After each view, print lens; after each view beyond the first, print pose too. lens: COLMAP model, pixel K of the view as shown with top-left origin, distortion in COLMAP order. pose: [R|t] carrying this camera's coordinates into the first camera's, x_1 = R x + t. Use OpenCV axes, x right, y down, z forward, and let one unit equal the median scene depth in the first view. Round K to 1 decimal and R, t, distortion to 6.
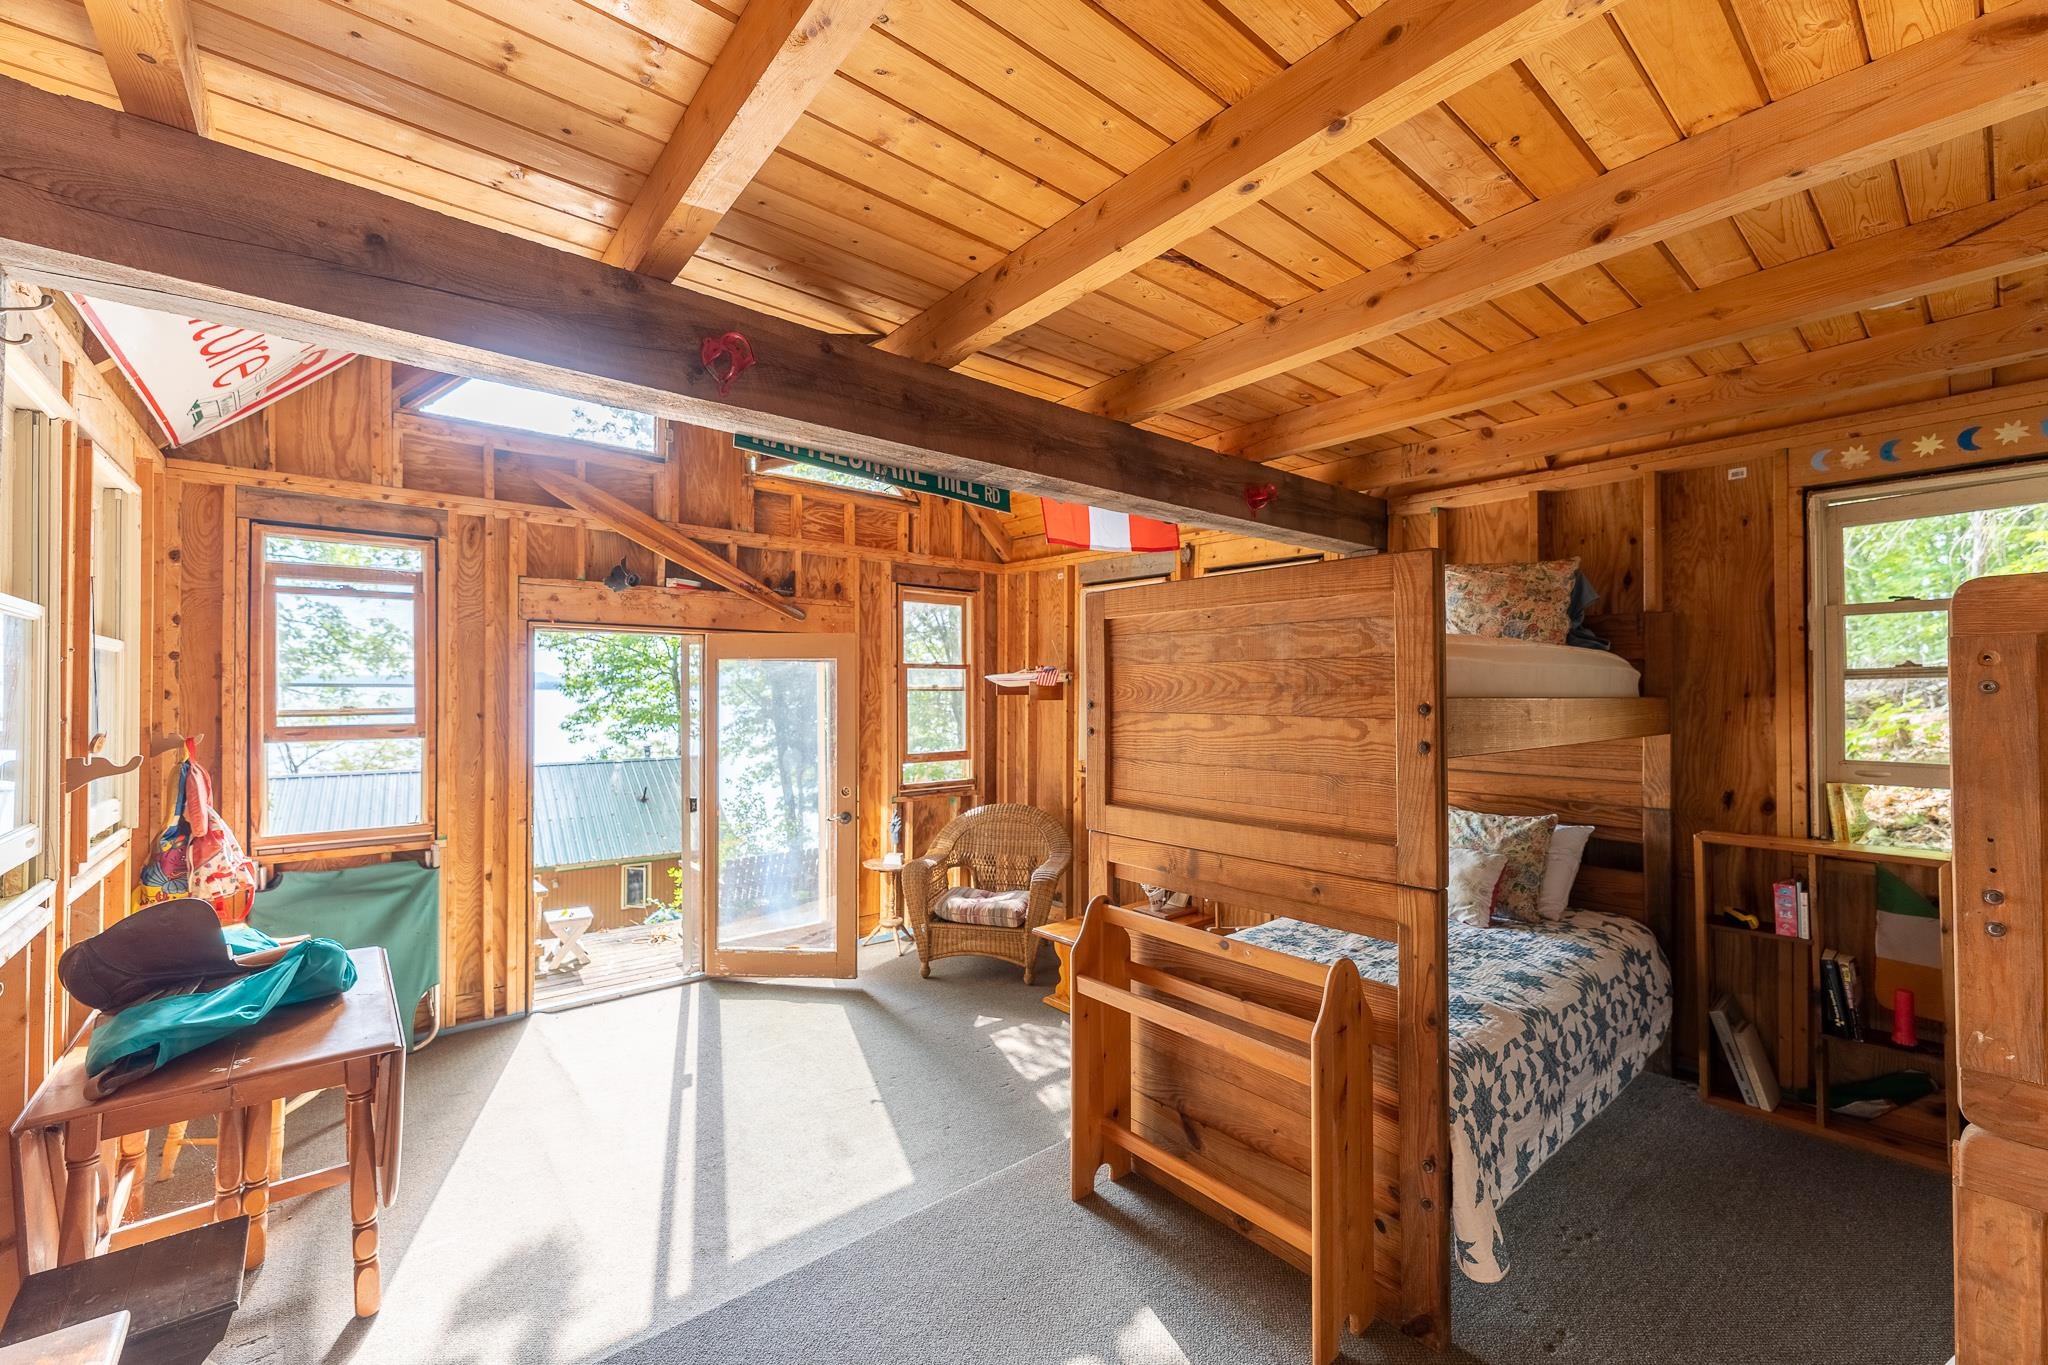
lens RADIAL K [[824.1, 0, 1030.3], [0, 824.1, 686.0], [0, 0, 1]] dist [0.002001, 0.000406]
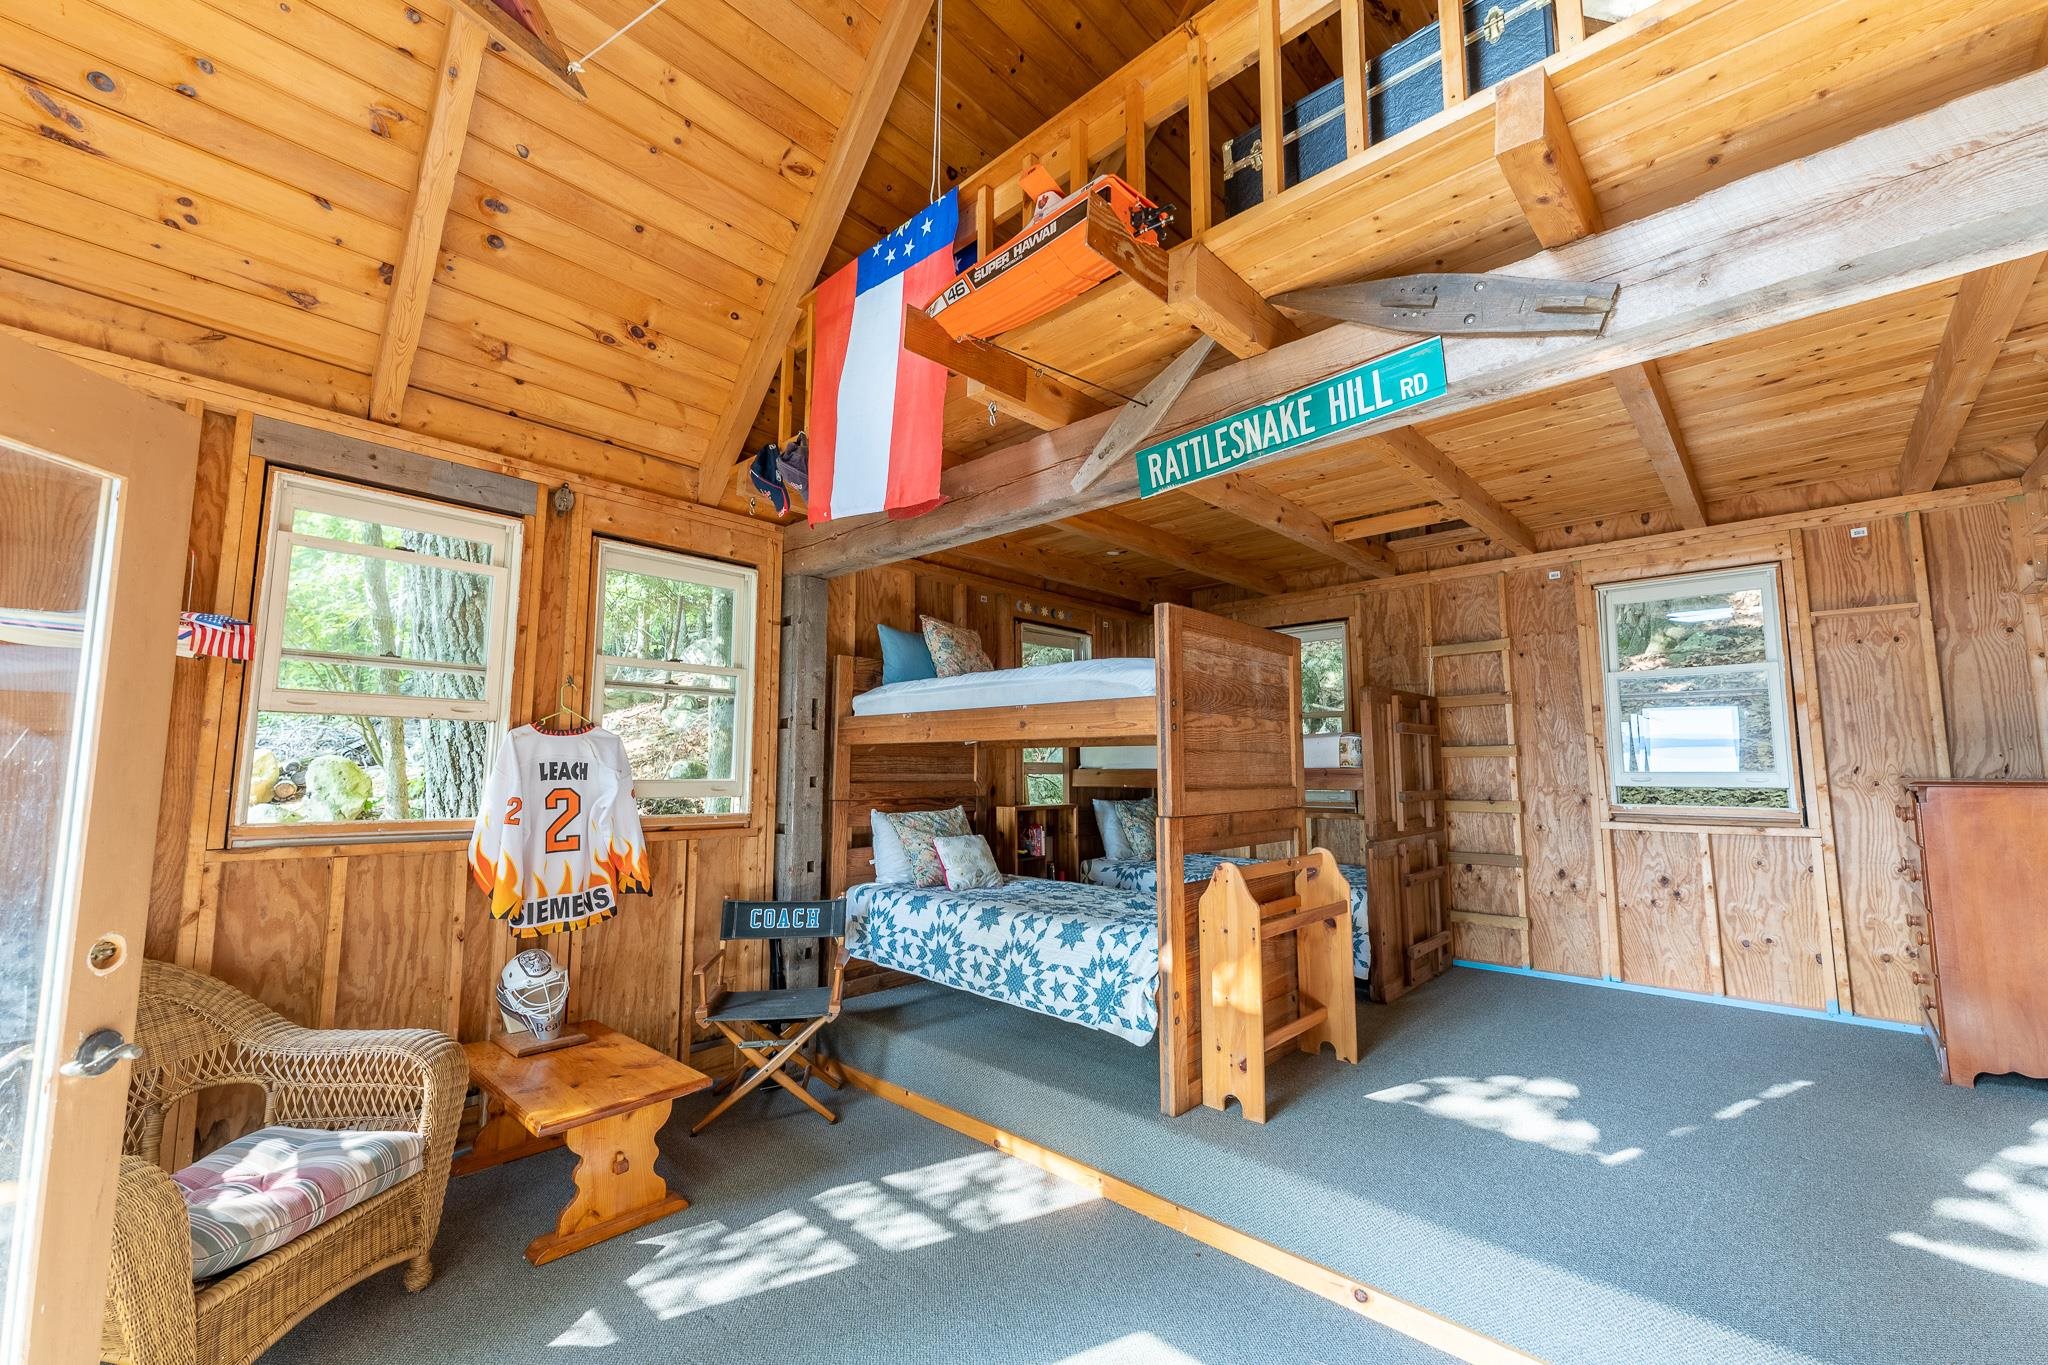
lens RADIAL K [[824.1, 0, 1030.3], [0, 824.1, 686.0], [0, 0, 1]] dist [0.002001, 0.000406]
pose [[-0.124035, 0.102394, 0.986981, -0.710278], [-0.019083, 0.994231, -0.105544, 0.087930], [-0.992094, -0.031926, -0.121366, 0.952277]]
